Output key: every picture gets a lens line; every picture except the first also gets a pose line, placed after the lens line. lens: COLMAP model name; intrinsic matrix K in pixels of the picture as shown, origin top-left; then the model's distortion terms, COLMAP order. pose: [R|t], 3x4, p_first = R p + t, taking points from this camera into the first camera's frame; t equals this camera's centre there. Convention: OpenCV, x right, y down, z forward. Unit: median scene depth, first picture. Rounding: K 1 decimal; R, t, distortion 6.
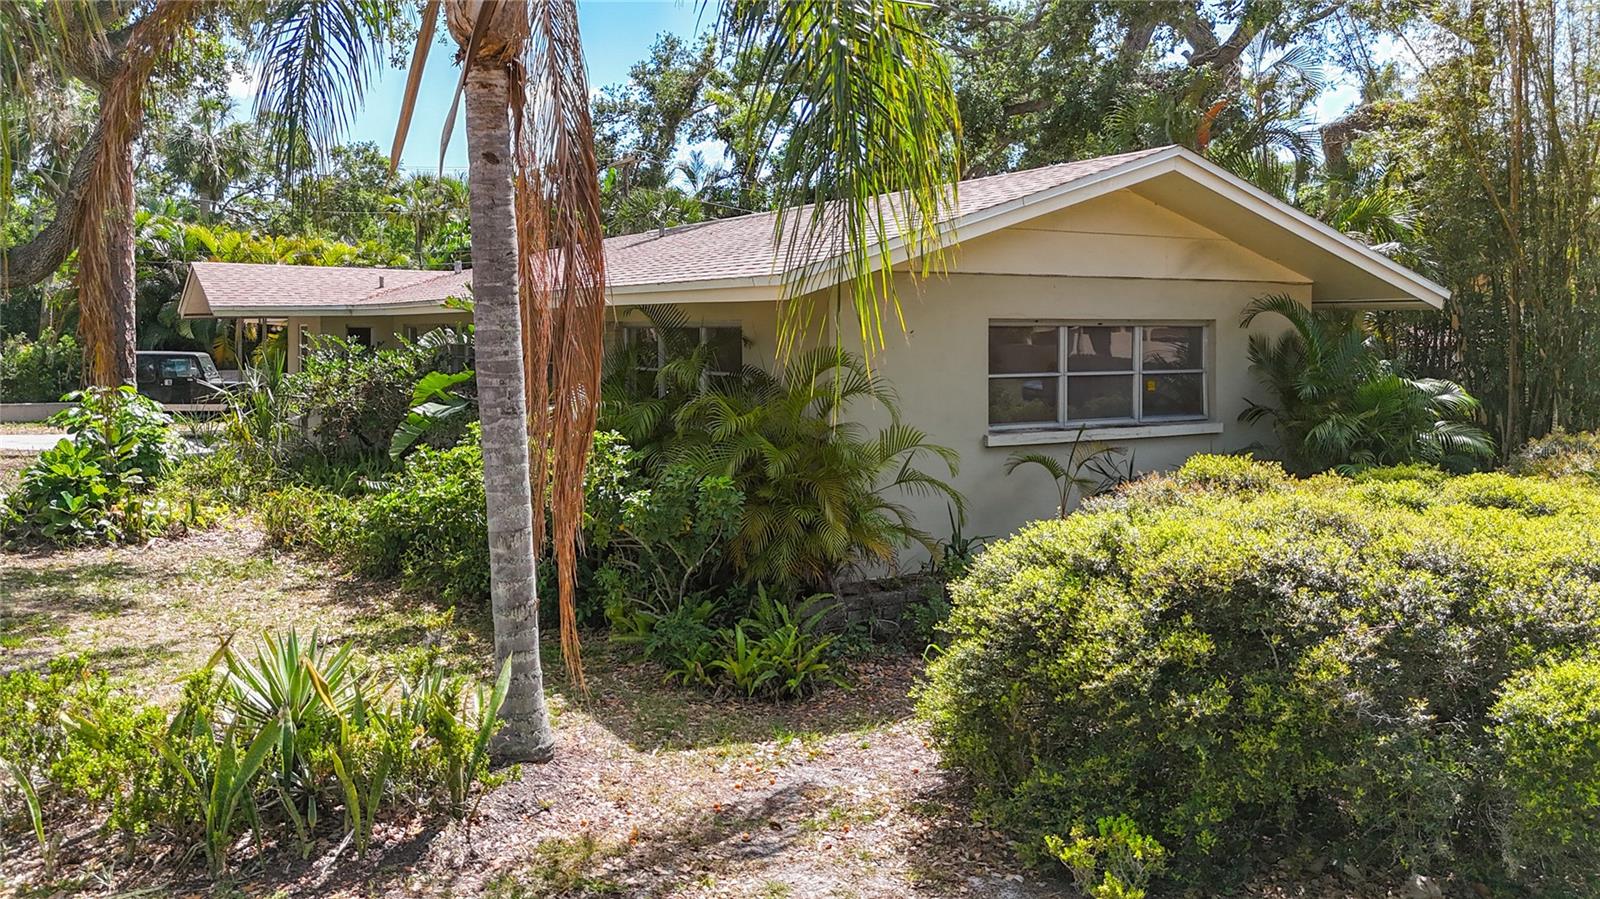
lens RADIAL K [[1185.5, 0, 792.4], [0, 1185.5, 454.5], [0, 0, 1]] dist [0.050855, -0.065100]
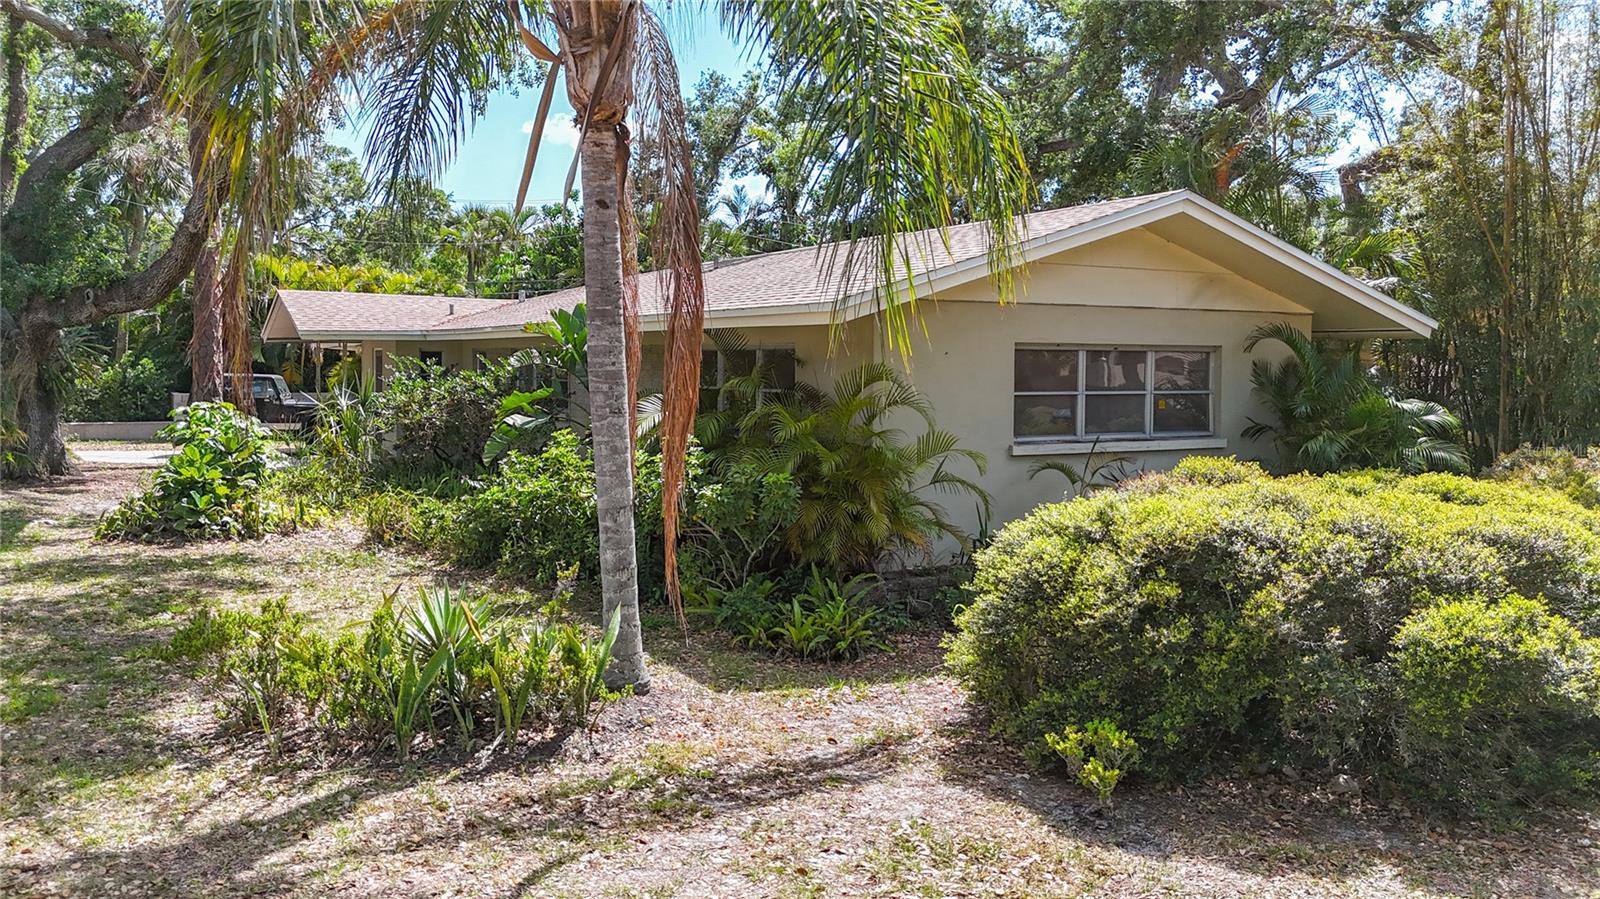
lens RADIAL K [[1185.5, 0, 783.1], [0, 1185.5, 489.2], [0, 0, 1]] dist [0.050855, -0.065100]
pose [[0.999322, 0.011820, -0.034870, -0.015818], [-0.011740, 0.999928, 0.002511, 0.028063], [0.034897, -0.002100, 0.999389, -0.156020]]
